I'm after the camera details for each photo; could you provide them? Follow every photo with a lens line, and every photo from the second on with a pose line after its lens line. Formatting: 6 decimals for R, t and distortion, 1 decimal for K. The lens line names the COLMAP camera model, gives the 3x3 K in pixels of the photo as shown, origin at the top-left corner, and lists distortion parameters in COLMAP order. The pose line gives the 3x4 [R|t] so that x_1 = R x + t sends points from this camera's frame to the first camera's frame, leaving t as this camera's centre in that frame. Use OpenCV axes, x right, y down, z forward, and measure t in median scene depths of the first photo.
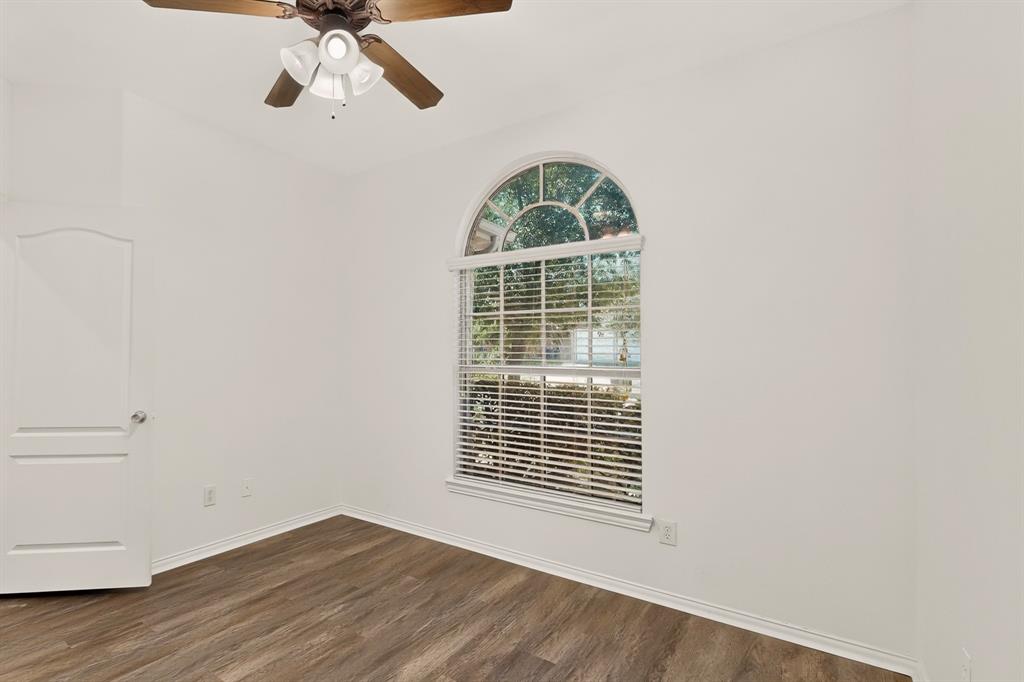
lens RADIAL K [[456.3, 0, 512.0], [0, 456.3, 334.9], [0, 0, 1]] dist [0.003028, 0.000187]
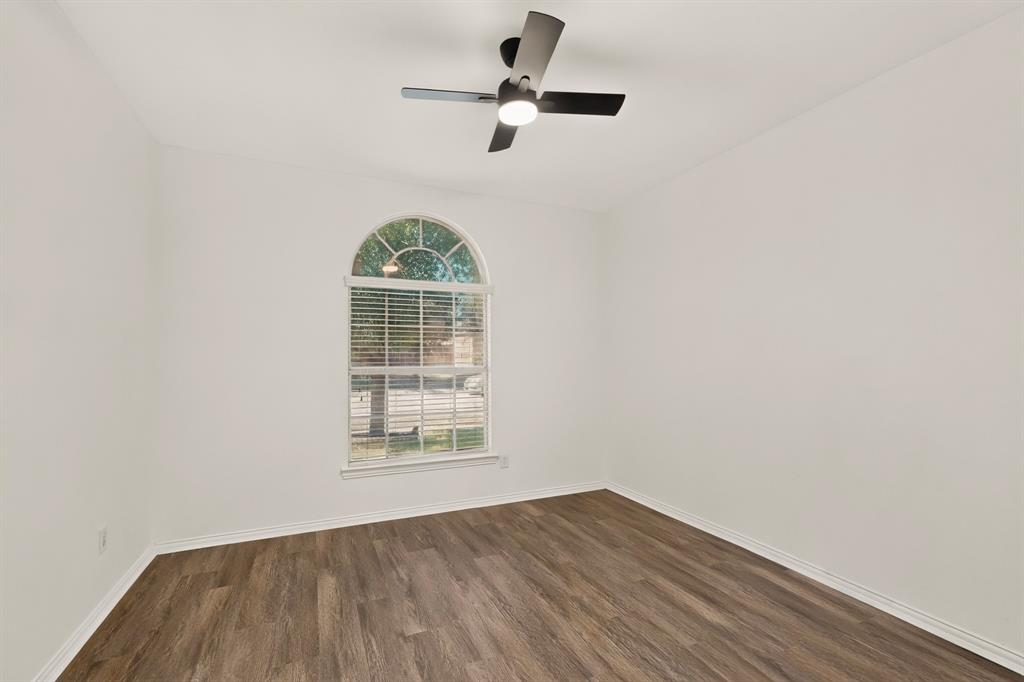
lens RADIAL K [[456.3, 0, 514.3], [0, 456.3, 348.0], [0, 0, 1]] dist [0.003028, 0.000187]
pose [[0.584379, 0.019484, 0.811247, -0.885010], [-0.002756, 0.999754, -0.022026, 0.040690], [-0.811476, 0.010636, 0.584288, -0.029302]]
